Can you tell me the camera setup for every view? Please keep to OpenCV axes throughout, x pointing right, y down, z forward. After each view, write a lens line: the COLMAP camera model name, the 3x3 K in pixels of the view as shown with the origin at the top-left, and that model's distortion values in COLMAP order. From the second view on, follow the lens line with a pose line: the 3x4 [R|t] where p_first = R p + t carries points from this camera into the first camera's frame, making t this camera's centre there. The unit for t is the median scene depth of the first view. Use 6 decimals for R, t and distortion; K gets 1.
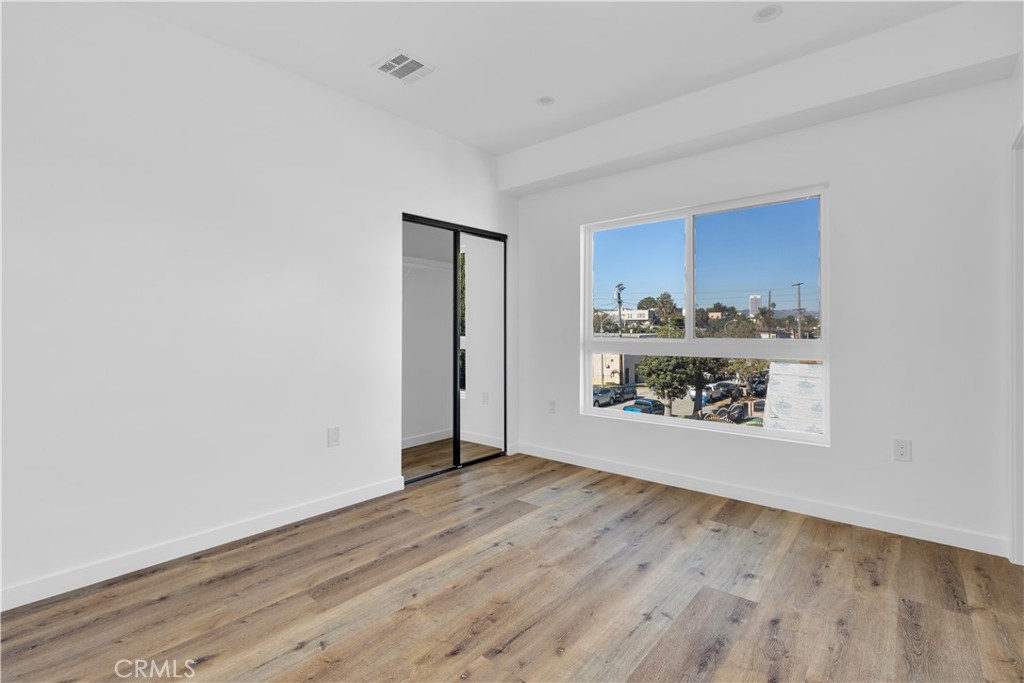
lens RADIAL K [[463.9, 0, 513.9], [0, 463.9, 335.7], [0, 0, 1]] dist [0.007456, -0.000020]
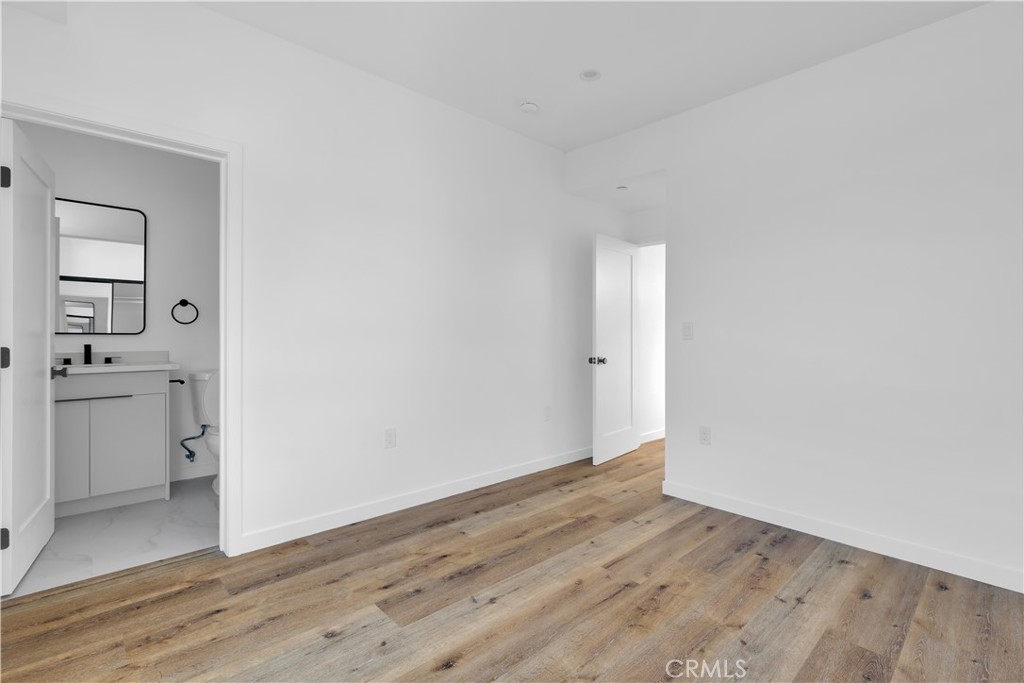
lens RADIAL K [[460.7, 0, 515.5], [0, 460.7, 343.1], [0, 0, 1]] dist [-0.000651, 0.000436]
pose [[-0.993580, -0.007942, 0.112856, 0.119138], [-0.004782, 0.999590, 0.028239, -0.015220], [-0.113034, 0.027518, -0.993210, 2.001344]]
